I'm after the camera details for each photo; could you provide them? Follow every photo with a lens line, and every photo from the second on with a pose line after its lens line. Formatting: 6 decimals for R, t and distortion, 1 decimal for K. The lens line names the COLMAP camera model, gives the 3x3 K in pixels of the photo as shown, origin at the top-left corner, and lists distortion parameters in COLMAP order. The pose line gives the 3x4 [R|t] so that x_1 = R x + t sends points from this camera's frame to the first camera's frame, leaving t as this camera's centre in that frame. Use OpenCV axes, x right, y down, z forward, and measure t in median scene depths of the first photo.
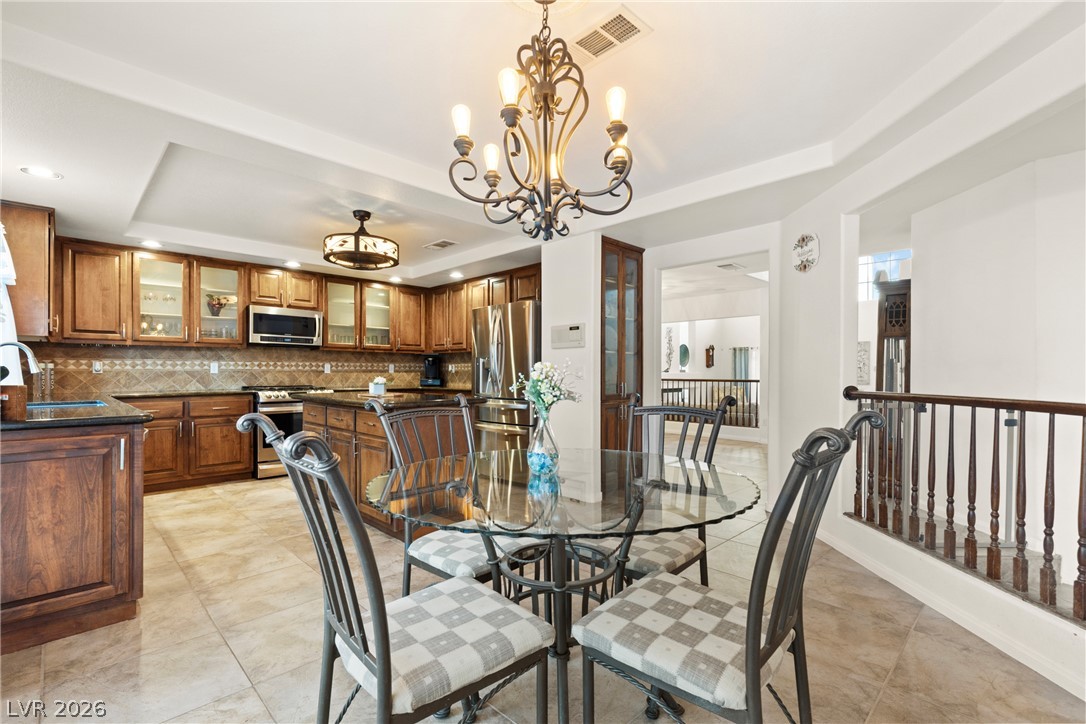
lens RADIAL K [[486.5, 0, 546.8], [0, 486.5, 373.9], [0, 0, 1]] dist [0.003306, 0.000182]
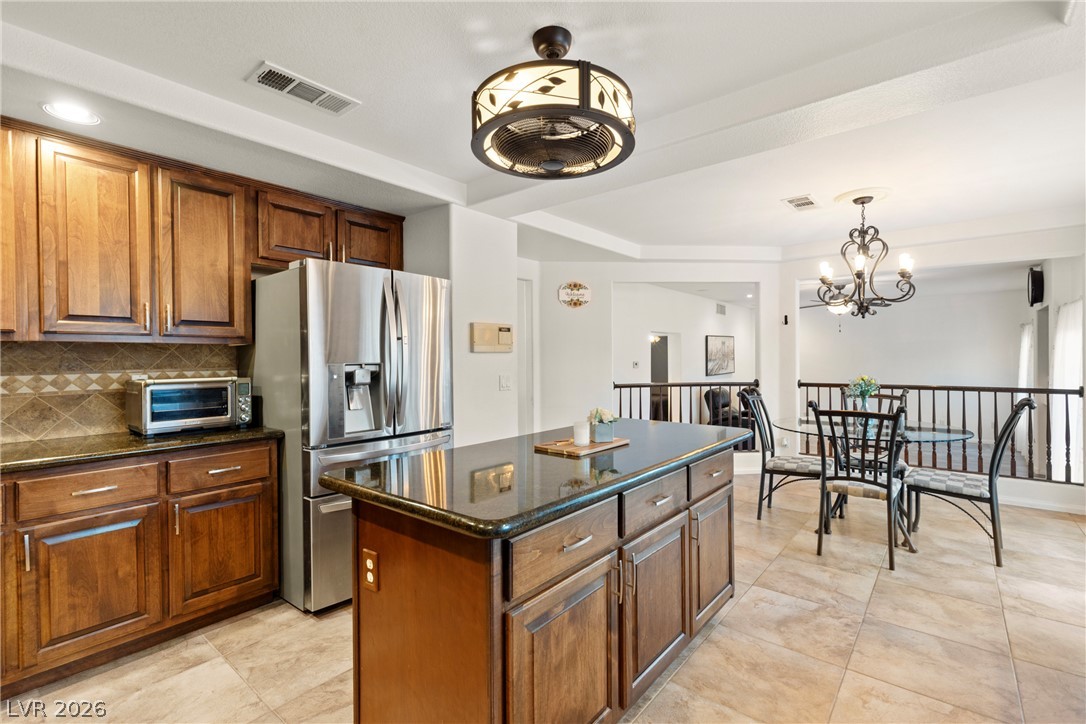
lens RADIAL K [[487.8, 0, 546.9], [0, 487.8, 363.2], [0, 0, 1]] dist [0.003912, -0.000257]
pose [[-0.091057, -0.010426, 0.995791, -0.646063], [0.011658, 0.999866, 0.011535, -0.037157], [-0.995777, 0.012660, -0.090923, 0.831423]]
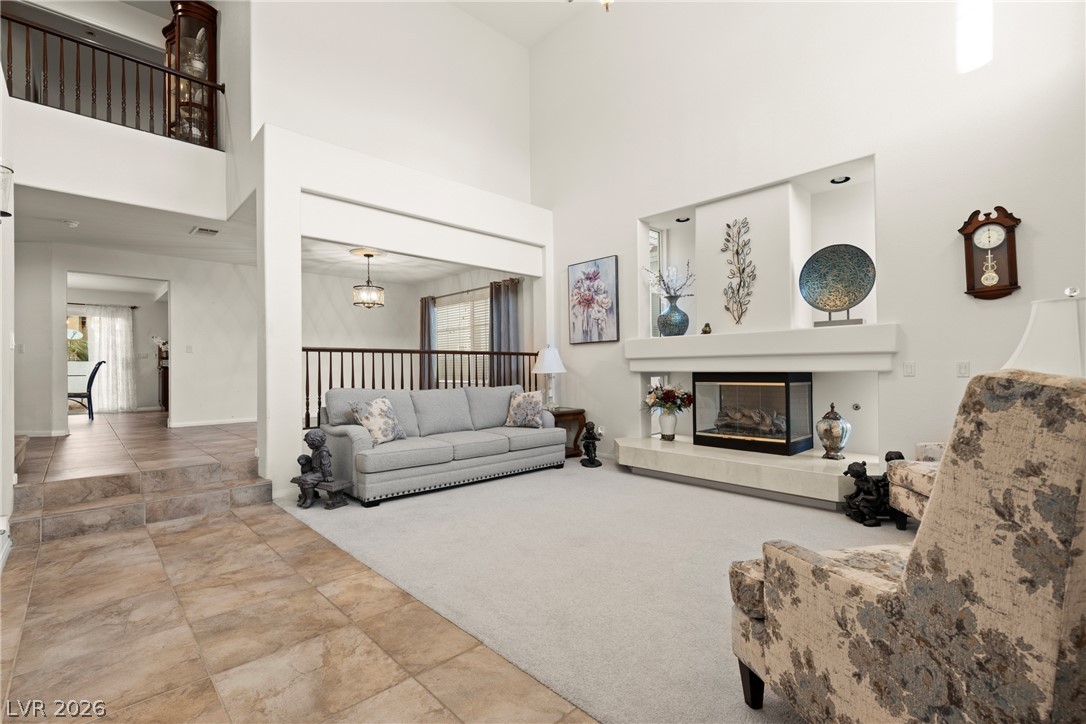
lens RADIAL K [[486.5, 0, 545.5], [0, 486.5, 368.6], [0, 0, 1]] dist [0.007895, -0.000279]
pose [[-0.021587, -0.004421, -0.999757, 1.552519], [0.006237, 0.999970, -0.004556, 0.063621], [0.999748, -0.006334, -0.021559, 1.990766]]
